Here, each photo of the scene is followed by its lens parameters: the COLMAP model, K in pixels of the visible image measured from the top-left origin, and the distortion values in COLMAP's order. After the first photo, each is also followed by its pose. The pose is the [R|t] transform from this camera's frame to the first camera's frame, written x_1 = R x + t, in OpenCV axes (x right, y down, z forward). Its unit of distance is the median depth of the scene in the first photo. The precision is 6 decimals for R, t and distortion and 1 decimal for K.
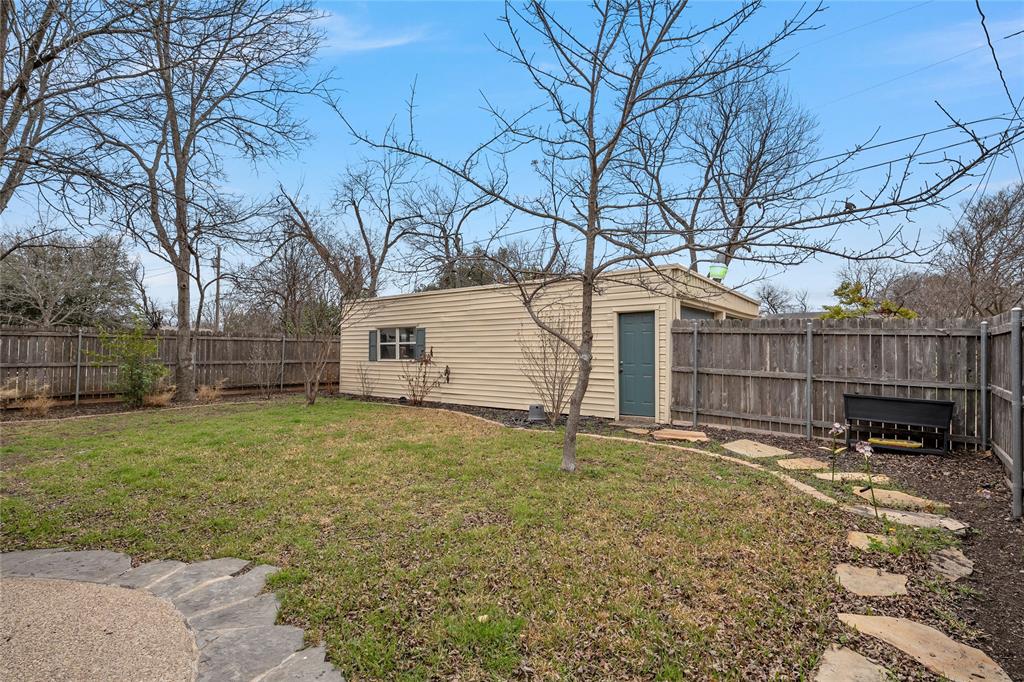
lens RADIAL K [[464.9, 0, 509.8], [0, 464.9, 345.4], [0, 0, 1]] dist [-0.003564, -0.000158]
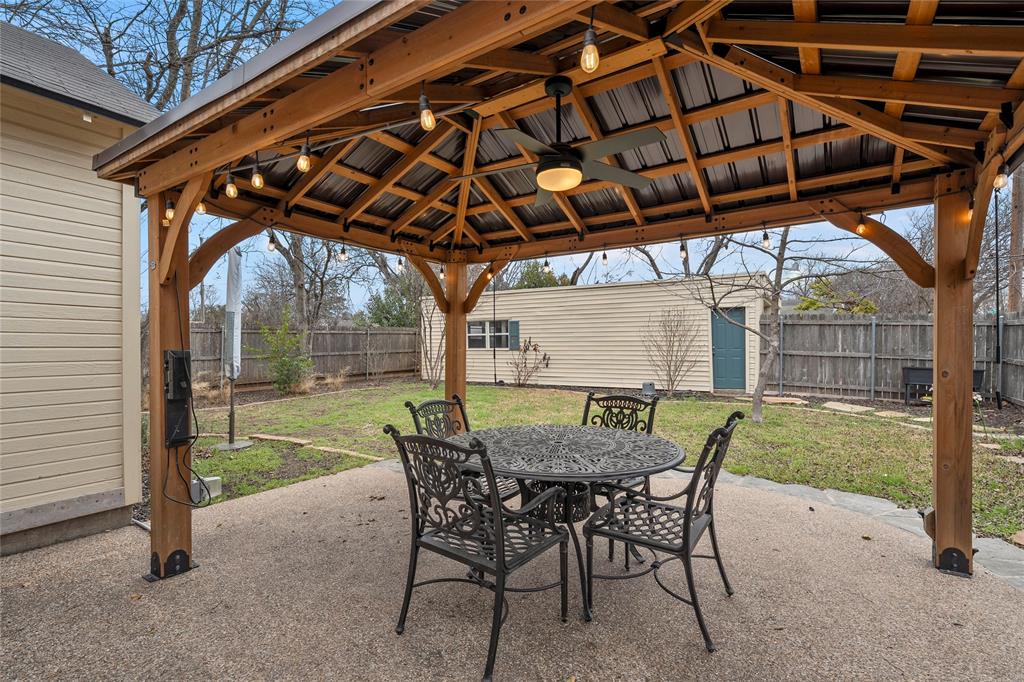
lens RADIAL K [[454.2, 0, 512.5], [0, 454.2, 343.5], [0, 0, 1]] dist [-0.000004, 0.000086]
pose [[0.993424, -0.014476, 0.113578, -0.520532], [0.012137, 0.999700, 0.021256, -0.009137], [-0.113852, -0.019738, 0.993302, -0.204964]]
